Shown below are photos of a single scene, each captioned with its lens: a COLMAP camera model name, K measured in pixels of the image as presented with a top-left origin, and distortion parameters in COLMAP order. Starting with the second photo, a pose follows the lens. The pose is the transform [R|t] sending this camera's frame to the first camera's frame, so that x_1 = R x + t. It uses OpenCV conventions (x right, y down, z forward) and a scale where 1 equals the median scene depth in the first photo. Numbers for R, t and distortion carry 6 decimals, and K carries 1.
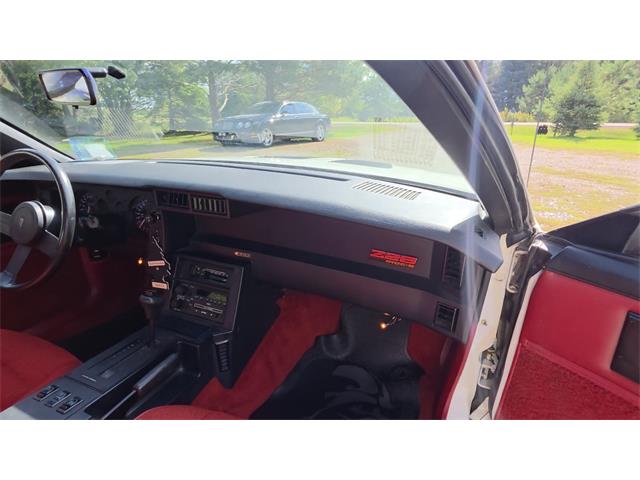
lens RADIAL K [[360.8, 0, 324.9], [0, 360.8, 237.5], [0, 0, 1]] dist [0.002466, -0.000639]
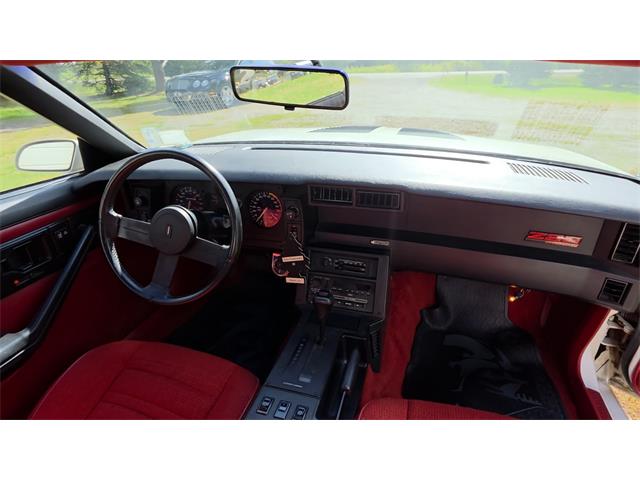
lens RADIAL K [[358.1, 0, 326.9], [0, 358.1, 239.6], [0, 0, 1]] dist [0.001551, -0.002188]
pose [[0.990667, -0.078942, 0.111119, -0.468966], [0.064862, 0.990025, 0.125074, -0.092302], [-0.119884, -0.116699, 0.985905, 0.044404]]
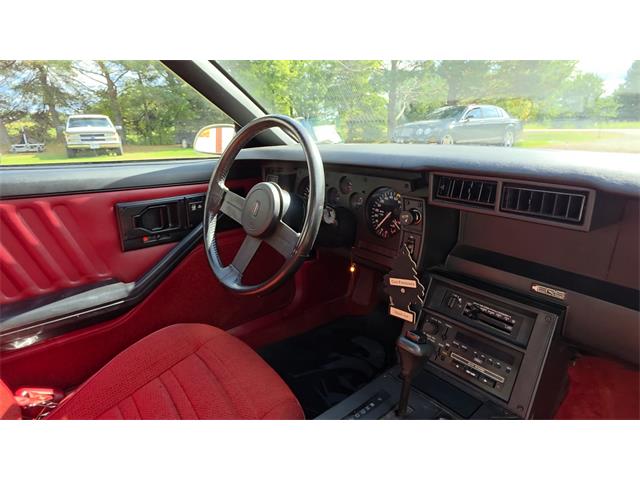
lens RADIAL K [[364.2, 0, 328.3], [0, 364.2, 241.4], [0, 0, 1]] dist [0.000221, -0.003934]
pose [[0.905650, 0.115263, -0.408060, -0.312970], [-0.121526, 0.992531, 0.010640, 0.002473], [0.406239, 0.039954, 0.912893, 0.293041]]
